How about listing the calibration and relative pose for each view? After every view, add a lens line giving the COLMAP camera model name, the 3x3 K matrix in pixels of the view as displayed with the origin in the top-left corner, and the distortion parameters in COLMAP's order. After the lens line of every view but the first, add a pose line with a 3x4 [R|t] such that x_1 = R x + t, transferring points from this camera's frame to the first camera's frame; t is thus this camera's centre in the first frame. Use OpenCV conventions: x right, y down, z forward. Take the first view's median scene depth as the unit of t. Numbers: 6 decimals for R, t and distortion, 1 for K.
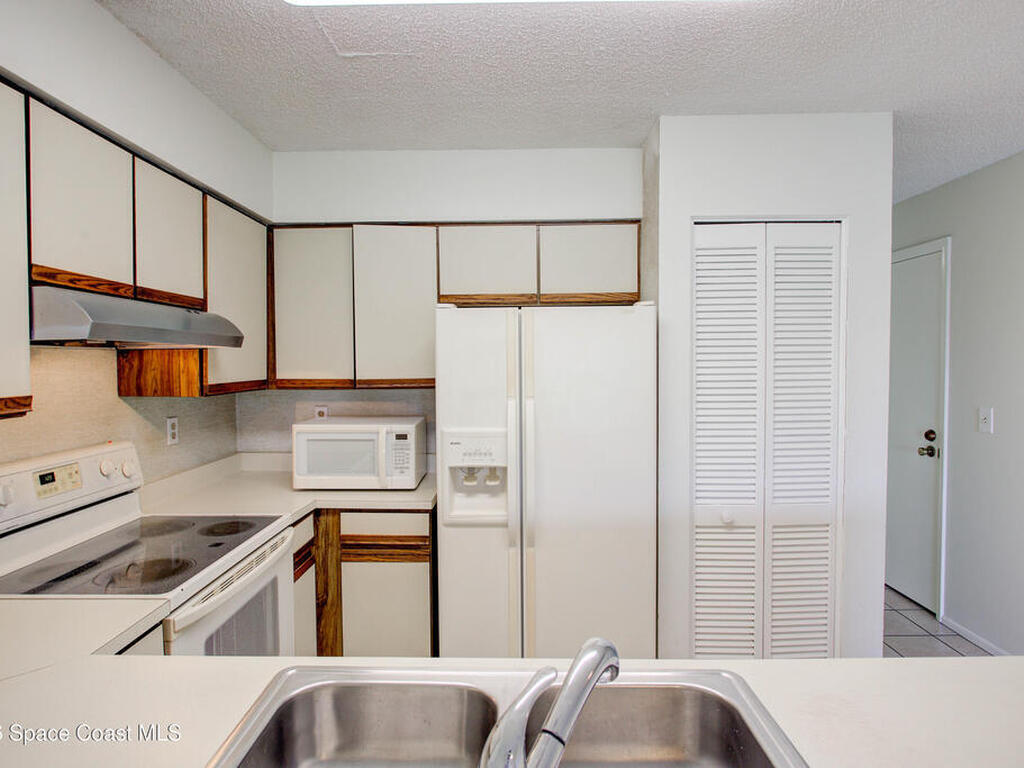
lens RADIAL K [[582.5, 0, 508.7], [0, 582.5, 383.6], [0, 0, 1]] dist [-0.014314, 0.001505]
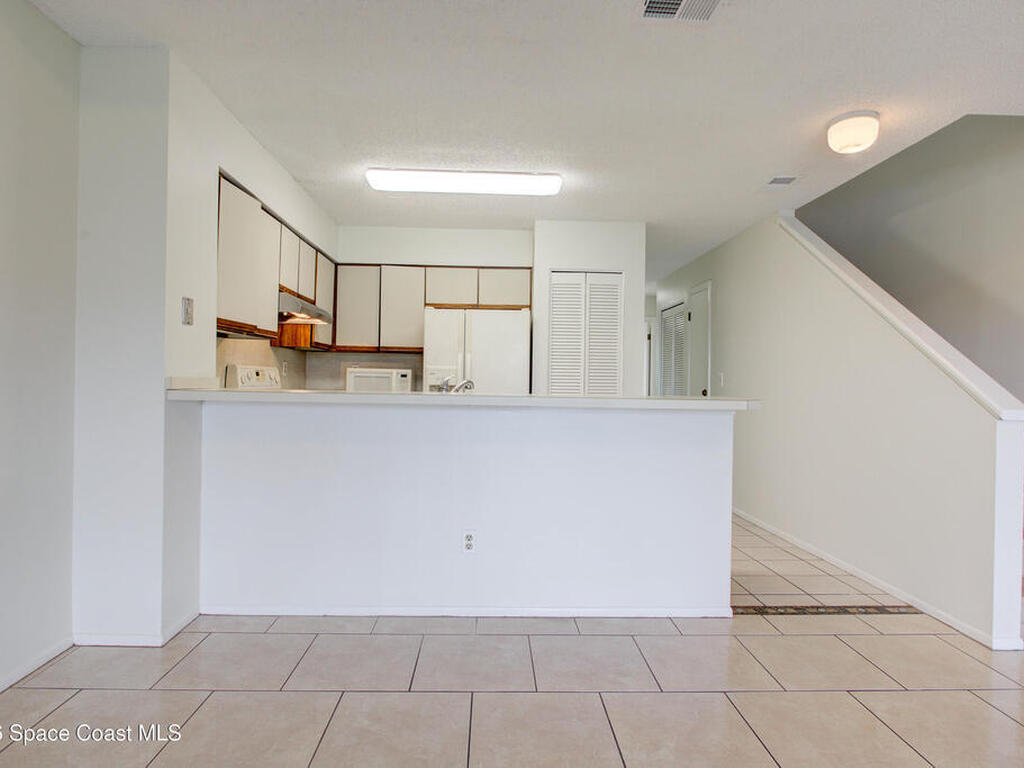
lens RADIAL K [[582.5, 0, 508.7], [0, 582.5, 383.6], [0, 0, 1]] dist [-0.014314, 0.001505]
pose [[0.998458, 0.023580, 0.050257, 0.072842], [-0.021717, 0.999068, -0.037295, 0.201915], [-0.051090, 0.036146, 0.998040, -1.046567]]
